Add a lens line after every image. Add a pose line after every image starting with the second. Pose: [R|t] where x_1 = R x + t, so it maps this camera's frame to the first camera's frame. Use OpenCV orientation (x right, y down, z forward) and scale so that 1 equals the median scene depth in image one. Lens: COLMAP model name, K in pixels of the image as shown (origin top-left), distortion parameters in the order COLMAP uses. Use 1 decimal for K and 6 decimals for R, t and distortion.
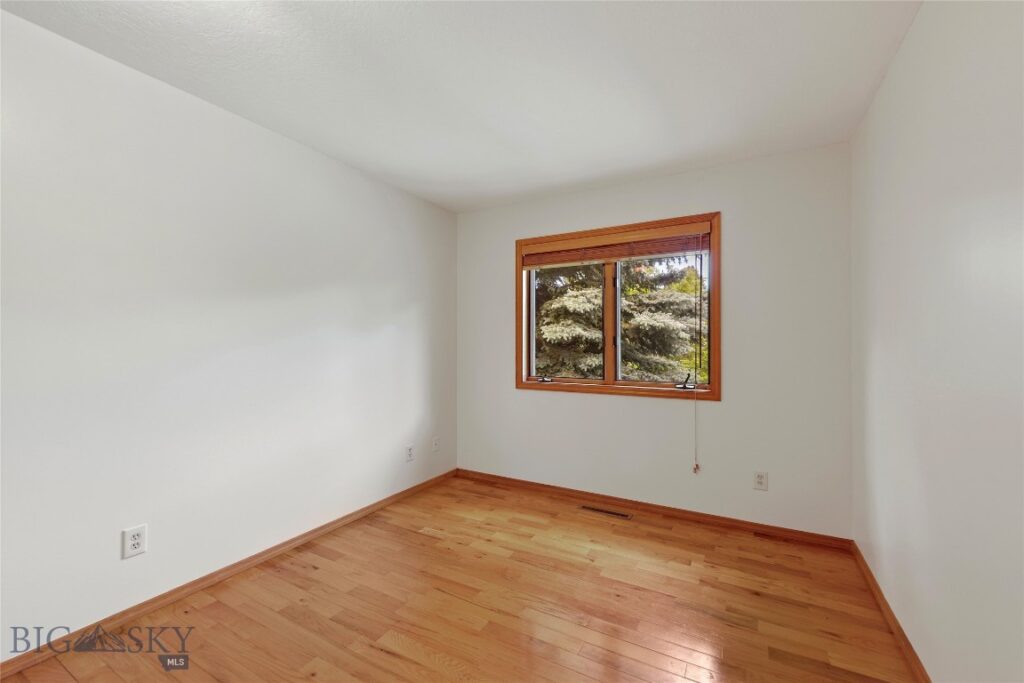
lens RADIAL K [[414.7, 0, 513.9], [0, 414.7, 343.8], [0, 0, 1]] dist [0.000471, -0.000020]
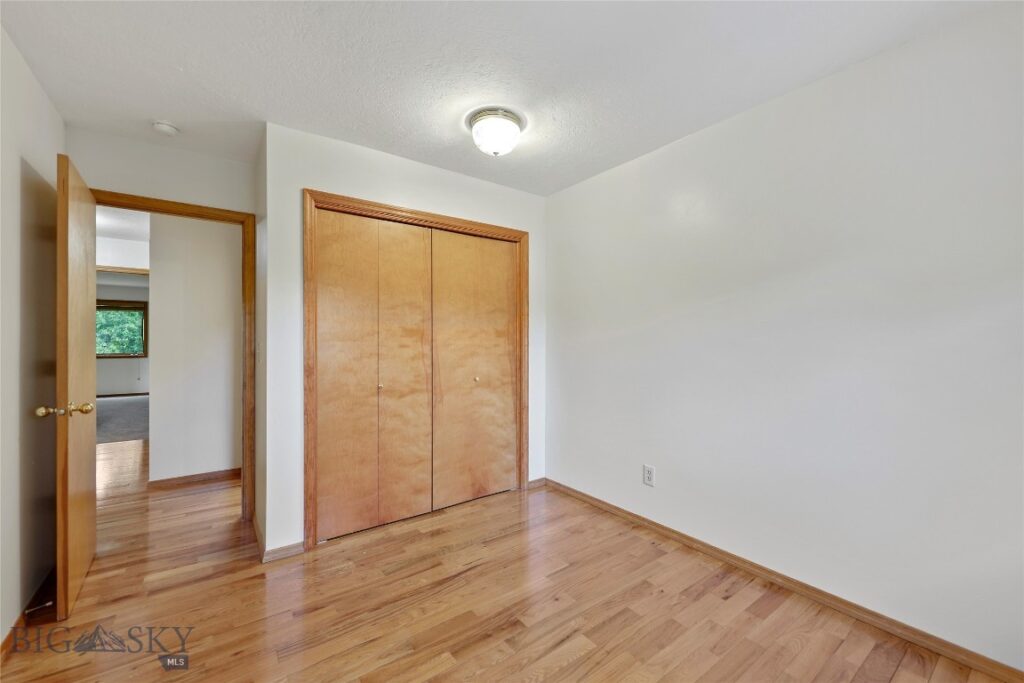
lens RADIAL K [[414.7, 0, 515.3], [0, 414.7, 341.0], [0, 0, 1]] dist [0.000471, -0.000020]
pose [[-0.422744, 0.003656, -0.906242, 0.550333], [0.008177, 0.999967, 0.000220, 0.000322], [0.906212, -0.007317, -0.422760, 1.088063]]
